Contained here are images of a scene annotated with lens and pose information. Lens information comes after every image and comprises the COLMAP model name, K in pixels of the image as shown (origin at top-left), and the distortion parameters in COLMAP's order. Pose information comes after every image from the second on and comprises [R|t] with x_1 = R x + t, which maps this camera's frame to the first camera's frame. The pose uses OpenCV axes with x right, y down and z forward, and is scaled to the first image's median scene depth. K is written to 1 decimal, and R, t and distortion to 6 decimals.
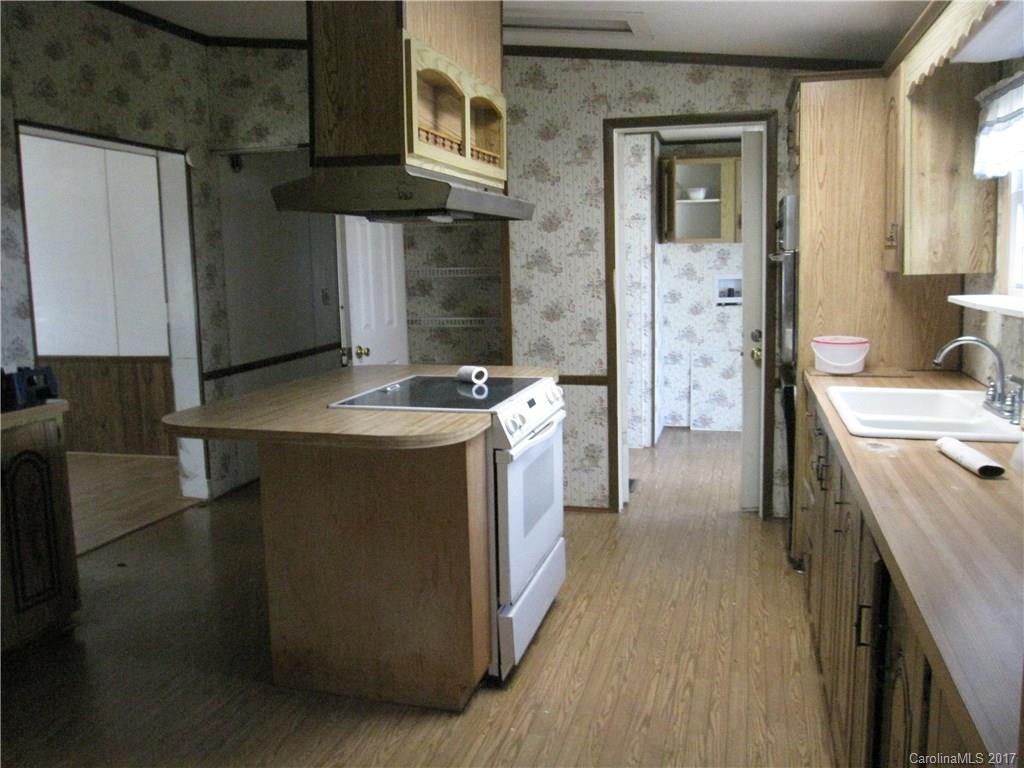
lens RADIAL K [[835.4, 0, 514.8], [0, 835.4, 381.7], [0, 0, 1]] dist [-0.094859, 0.051119]
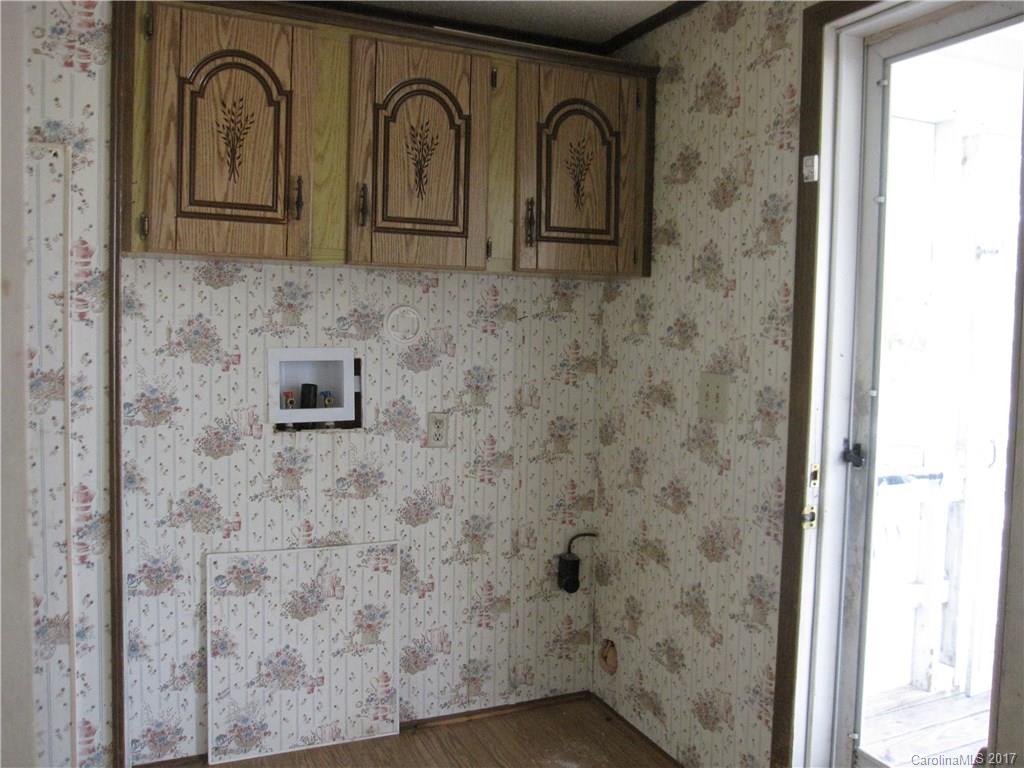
lens RADIAL K [[835.4, 0, 512.6], [0, 835.4, 378.8], [0, 0, 1]] dist [-0.094859, 0.051119]
pose [[0.766233, 0.007821, 0.642515, 0.083015], [0.044790, 0.996844, -0.065549, -0.084522], [-0.641000, 0.079004, 0.763464, 0.634583]]
